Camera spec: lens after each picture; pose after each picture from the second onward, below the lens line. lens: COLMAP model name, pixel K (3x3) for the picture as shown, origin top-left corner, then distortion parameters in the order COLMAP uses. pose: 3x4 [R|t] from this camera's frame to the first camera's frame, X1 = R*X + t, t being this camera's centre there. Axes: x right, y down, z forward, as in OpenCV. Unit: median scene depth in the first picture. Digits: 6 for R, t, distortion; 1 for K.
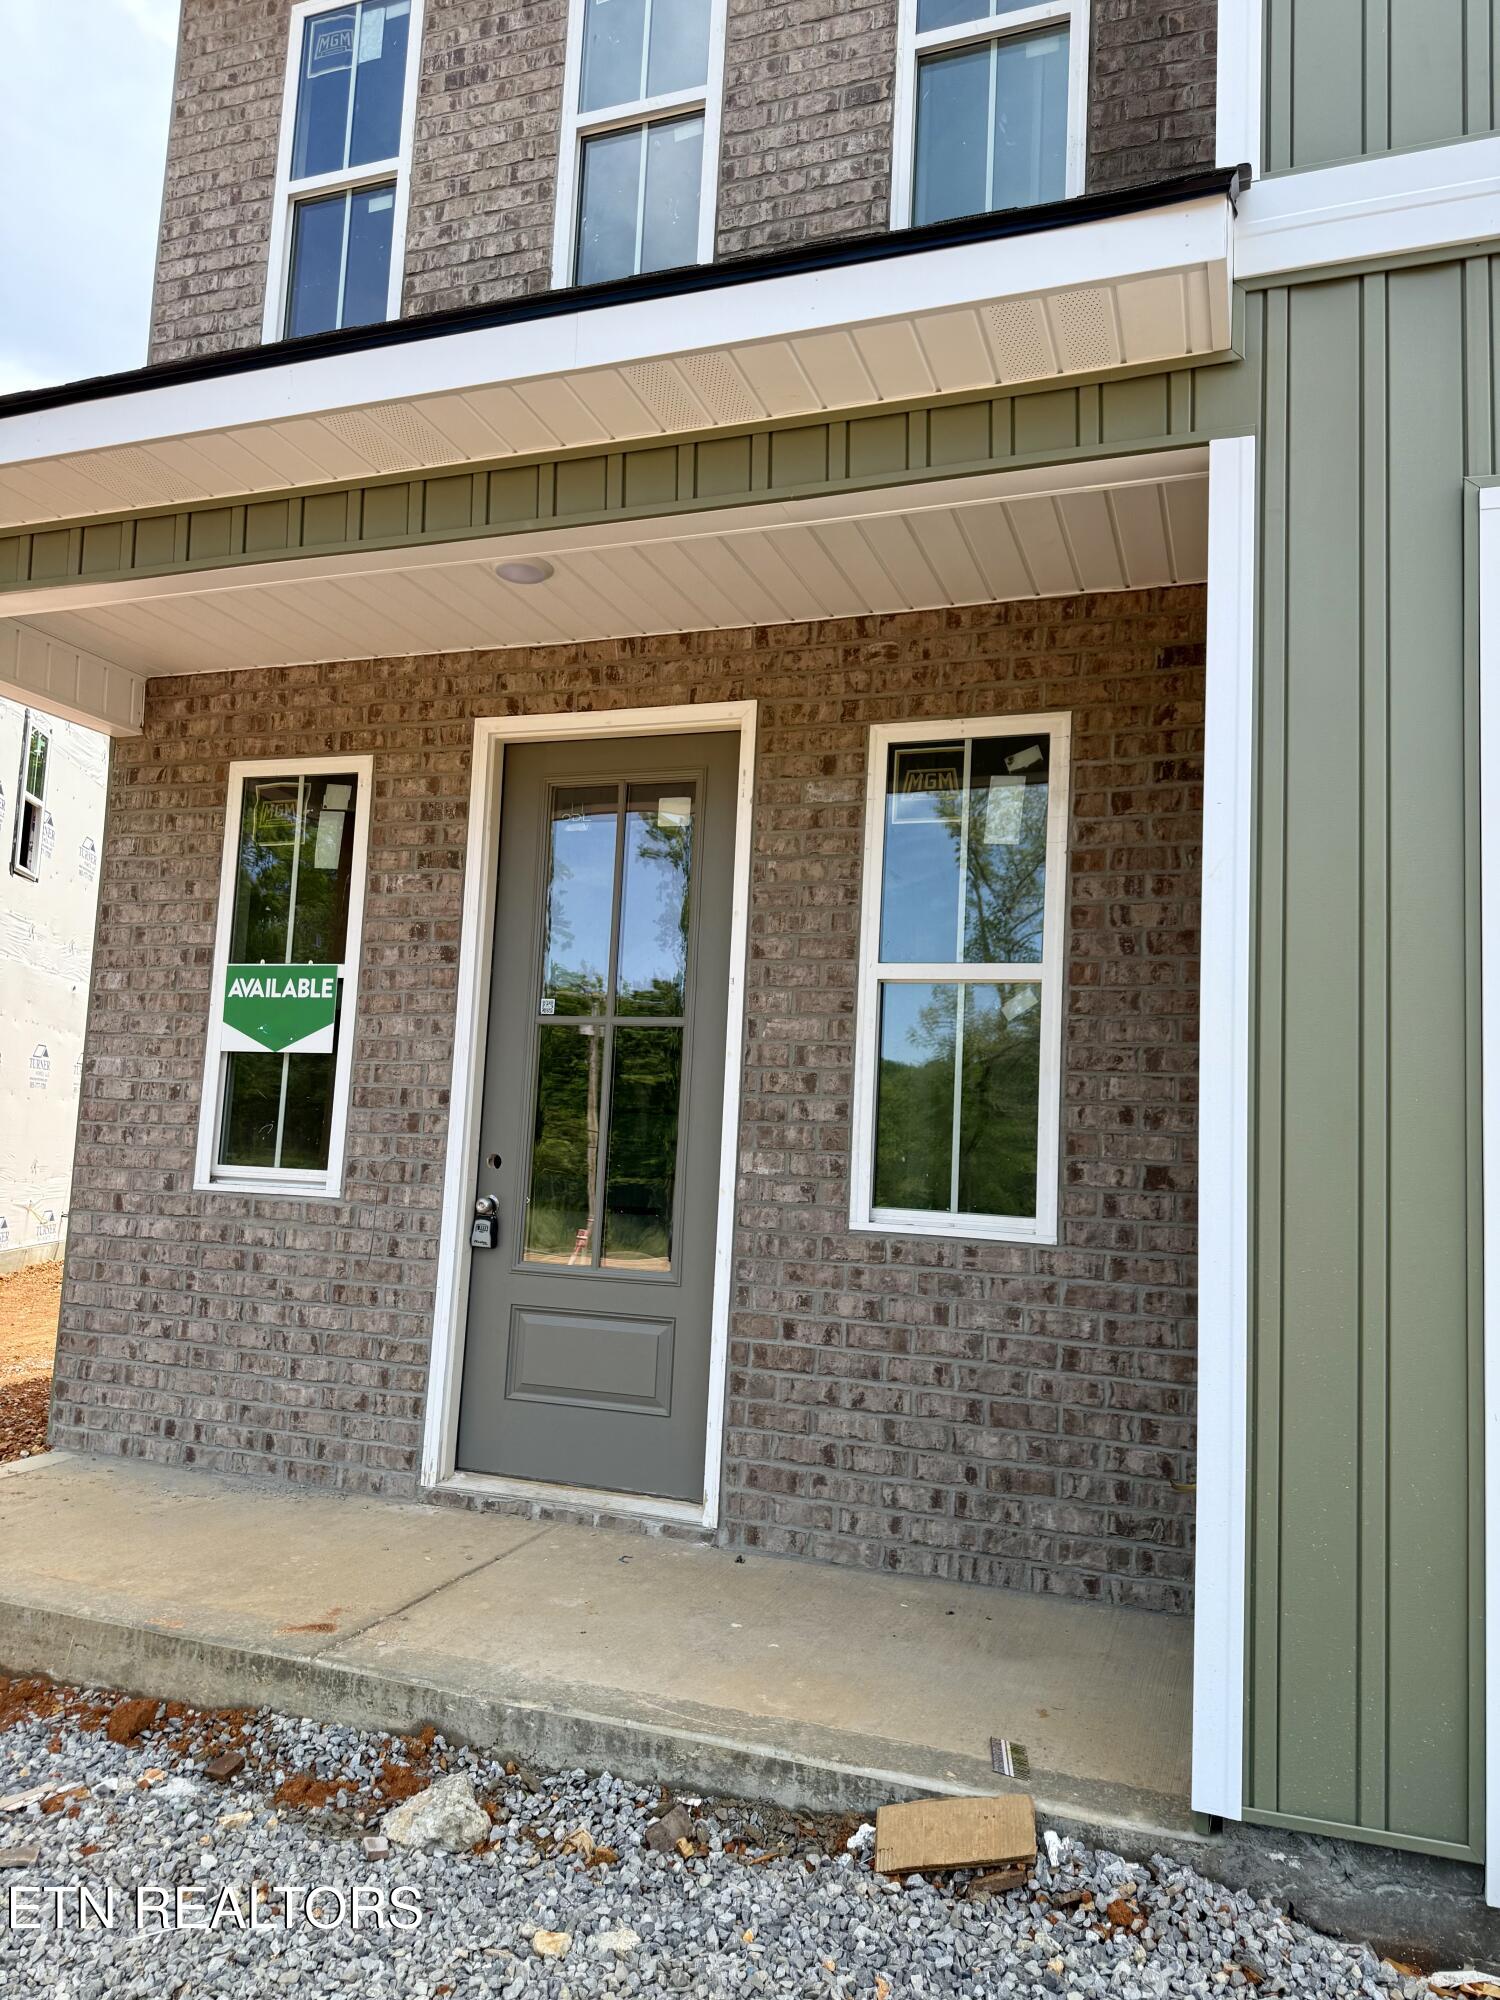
lens RADIAL K [[1419.7, 0, 750.0], [0, 1419.7, 1000.0], [0, 0, 1]] dist [0.109203, -0.135062]
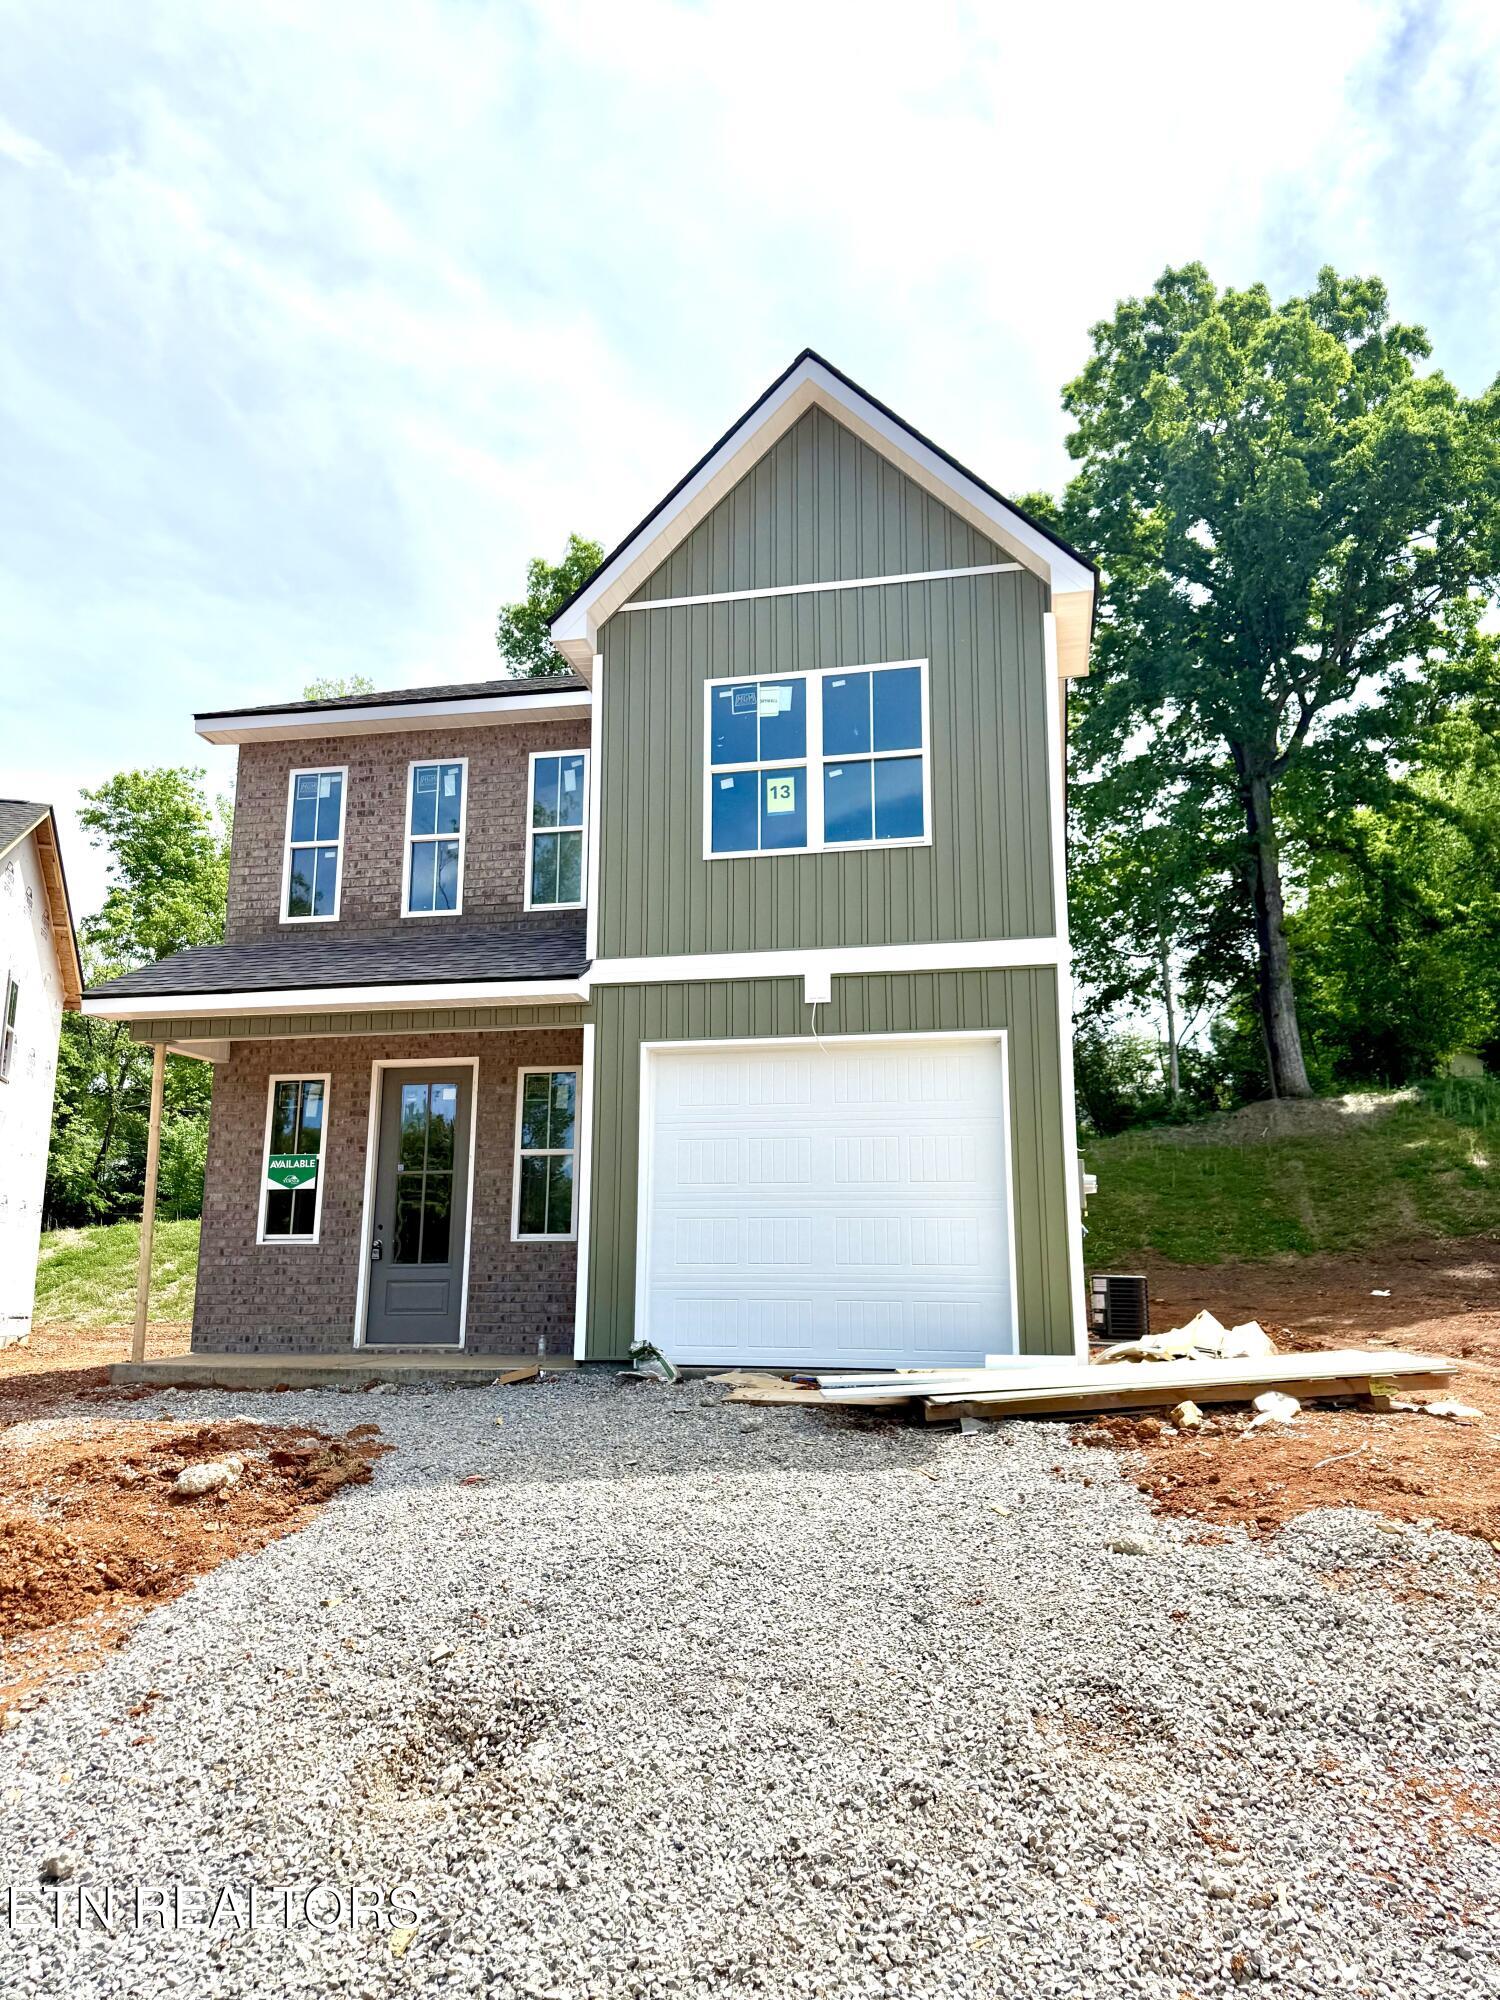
lens RADIAL K [[1472.7, 0, 750.0], [0, 1472.7, 1000.0], [0, 0, 1]] dist [0.206865, -0.462990]
pose [[0.990337, -0.013563, 0.138020, 0.123969], [0.025649, 0.995950, -0.086169, -0.050544], [-0.136292, 0.088877, 0.986674, -1.857895]]
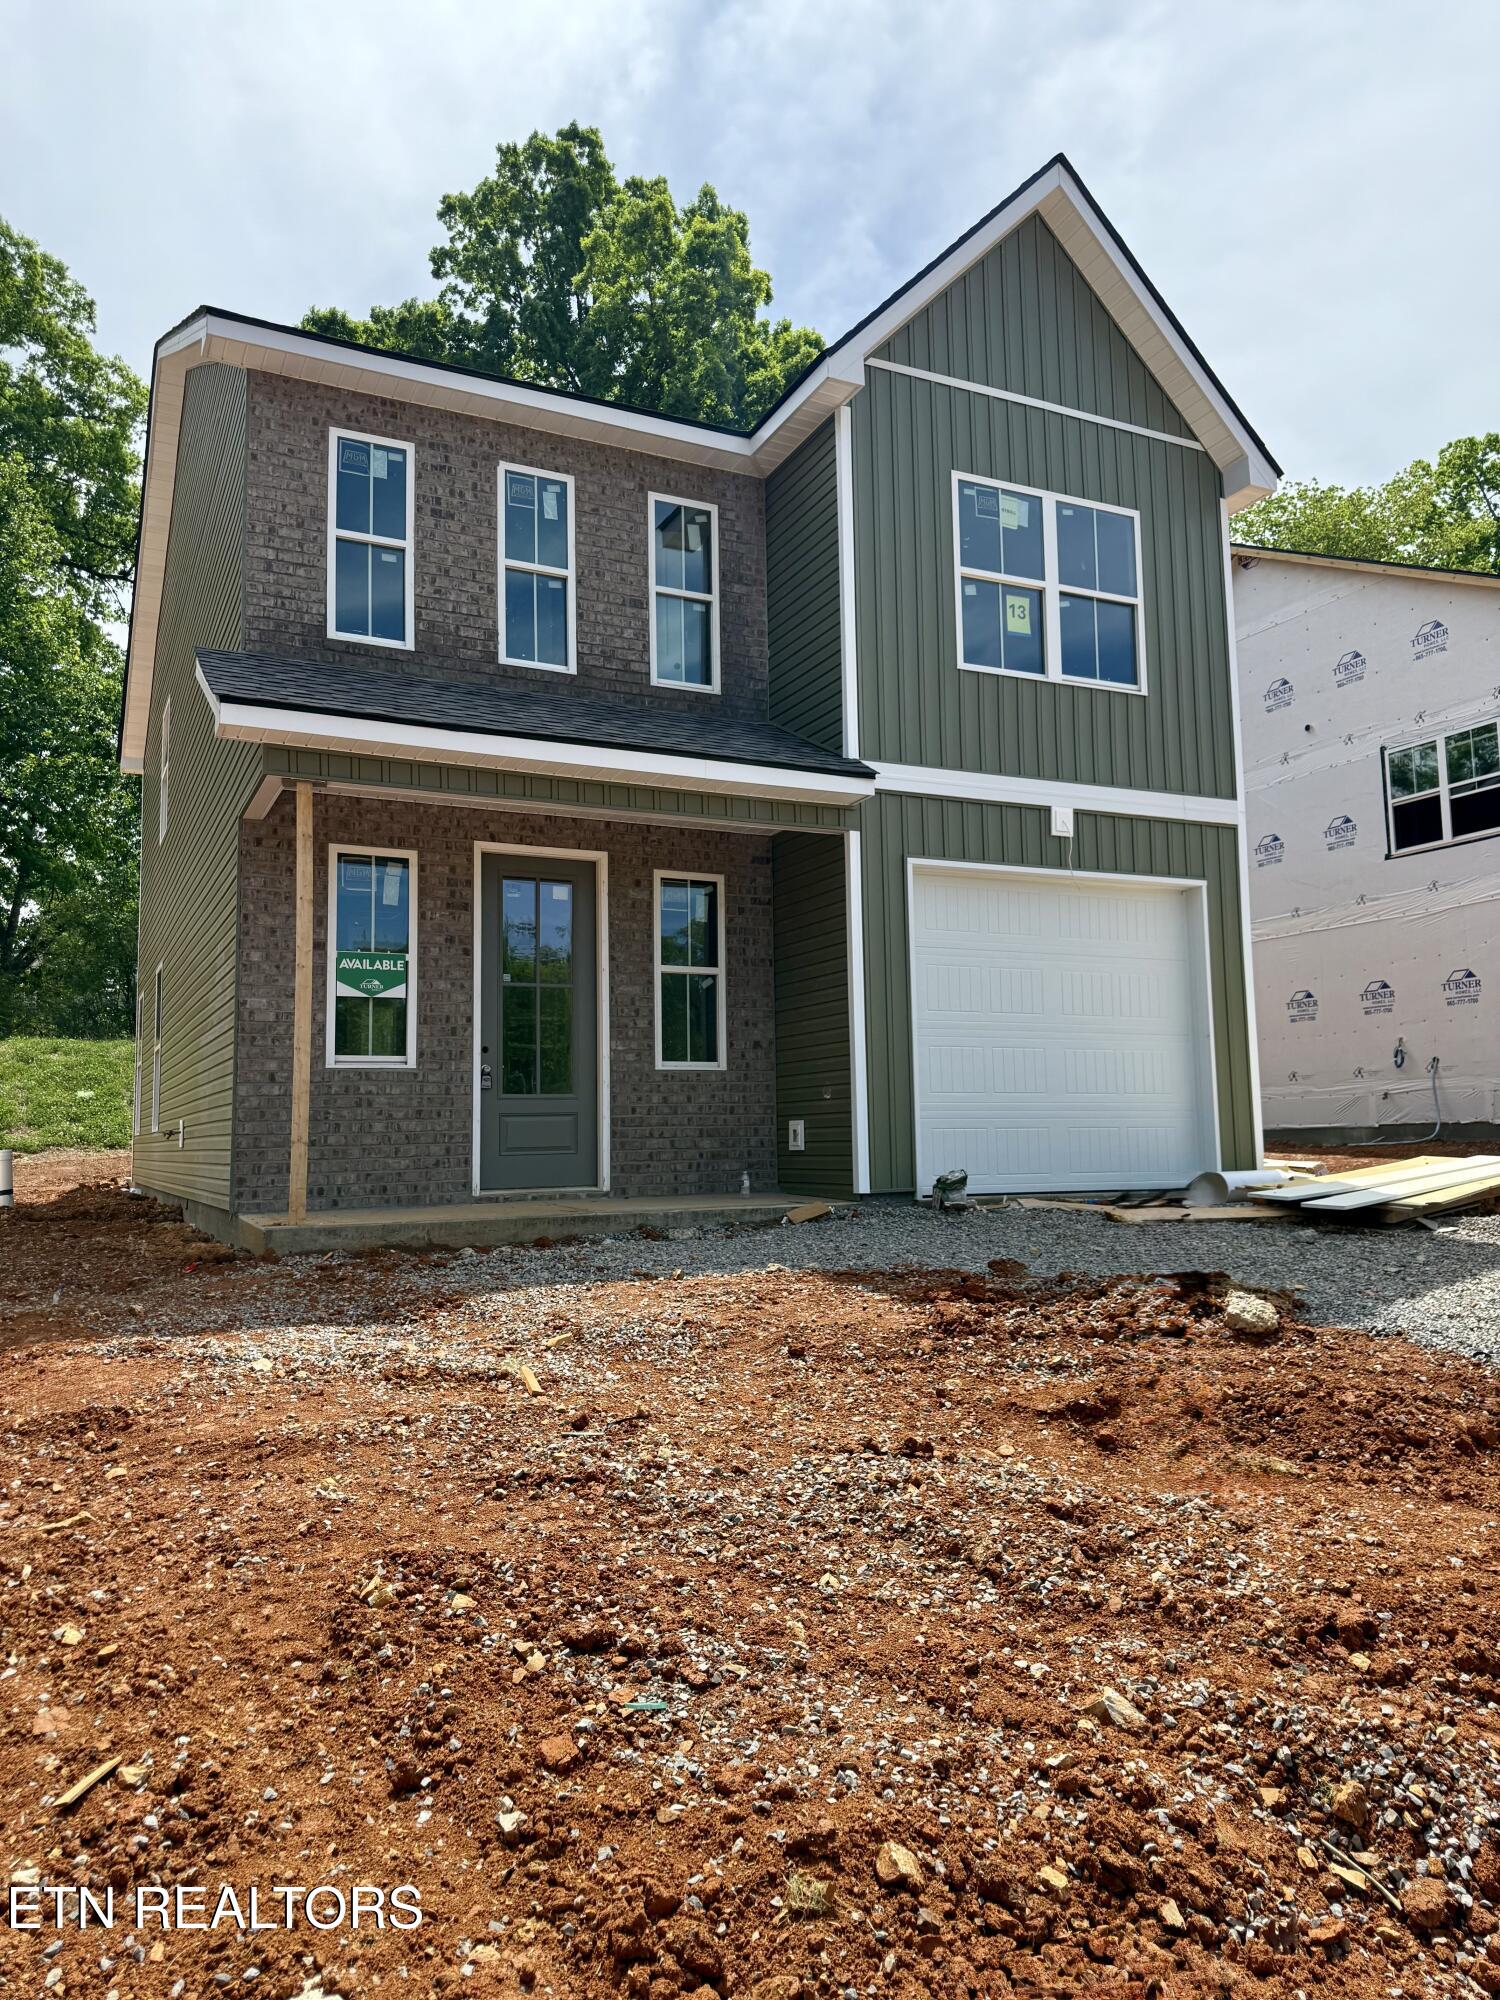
lens RADIAL K [[1472.7, 0, 750.0], [0, 1472.7, 1000.0], [0, 0, 1]] dist [0.206865, -0.462990]
pose [[0.676607, 0.015377, 0.736183, -1.530741], [-0.026562, 0.999641, 0.003532, 0.019933], [-0.735865, -0.021944, 0.676773, -0.789390]]
